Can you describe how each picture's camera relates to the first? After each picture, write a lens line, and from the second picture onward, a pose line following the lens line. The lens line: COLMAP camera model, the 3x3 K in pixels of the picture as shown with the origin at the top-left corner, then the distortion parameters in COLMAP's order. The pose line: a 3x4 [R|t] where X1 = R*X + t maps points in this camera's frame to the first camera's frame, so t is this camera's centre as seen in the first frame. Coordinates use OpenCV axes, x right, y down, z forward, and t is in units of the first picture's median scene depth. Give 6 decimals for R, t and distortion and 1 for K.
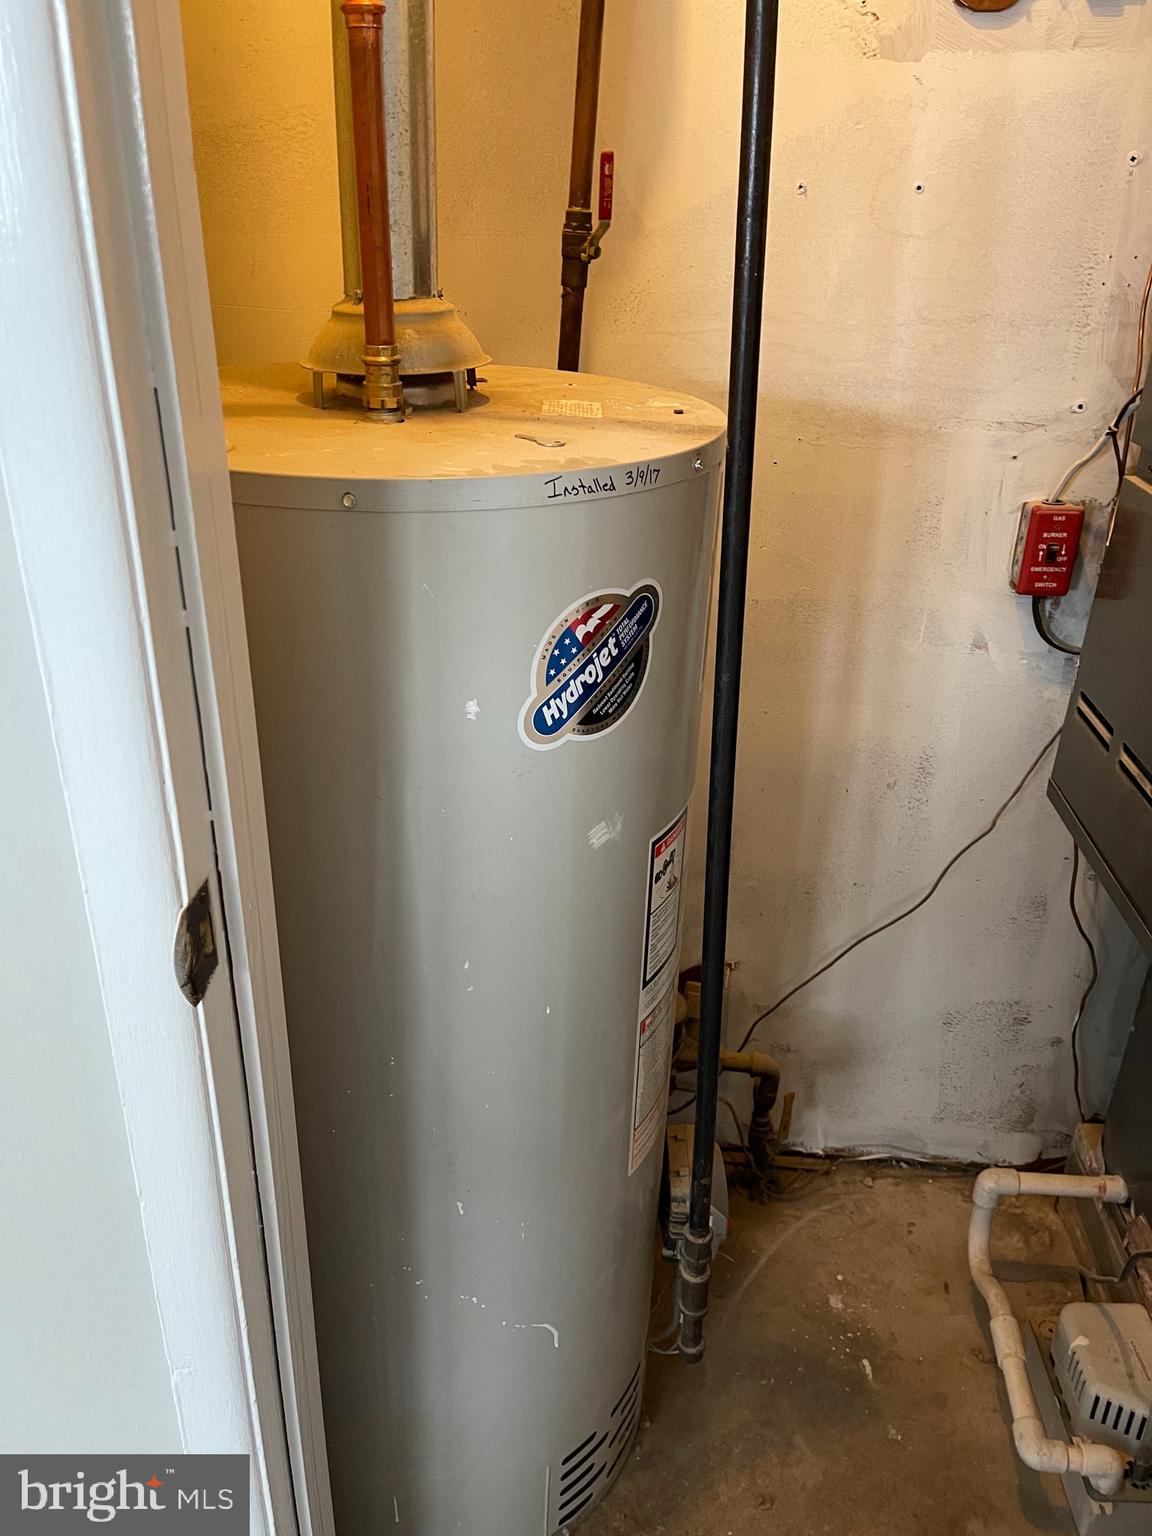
lens RADIAL K [[1158.3, 0, 578.0], [0, 1158.3, 775.8], [0, 0, 1]] dist [0.074756, -0.098343]
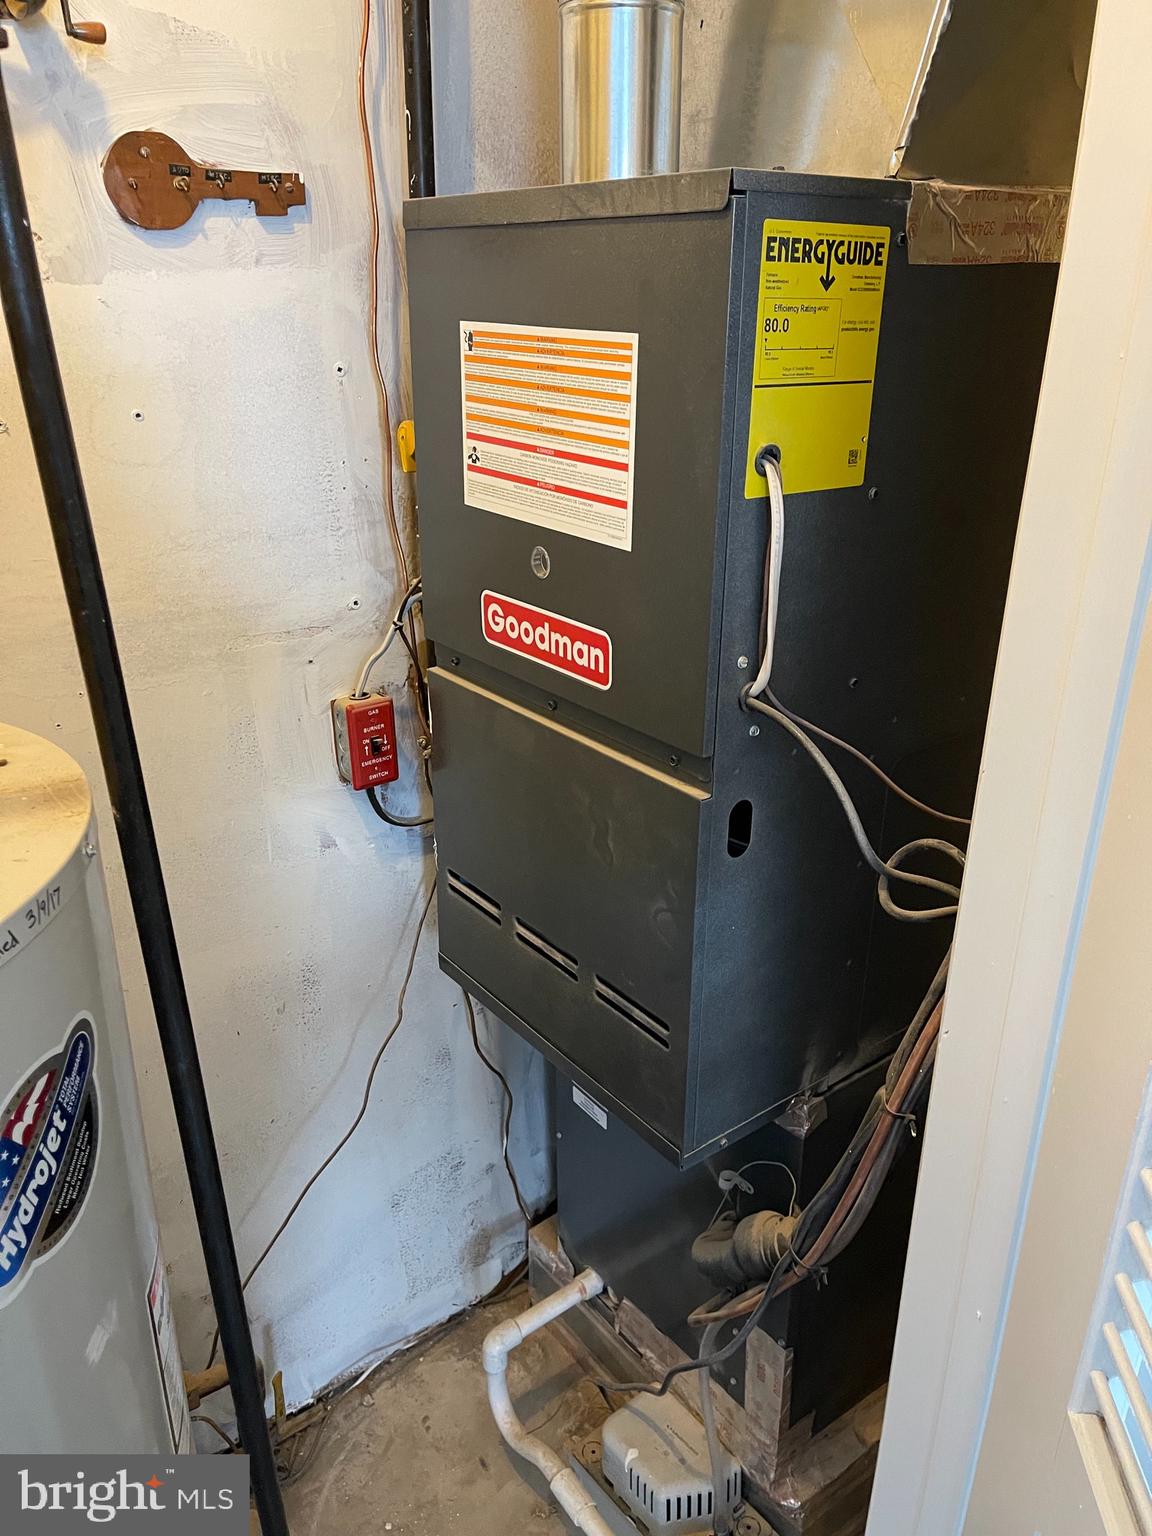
lens RADIAL K [[1158.3, 0, 569.5], [0, 1158.3, 775.6], [0, 0, 1]] dist [0.074756, -0.098343]
pose [[0.750969, -0.278035, 0.598951, -0.070500], [0.312546, 0.948664, 0.048501, -0.160761], [-0.581688, 0.150777, 0.799315, 0.115989]]
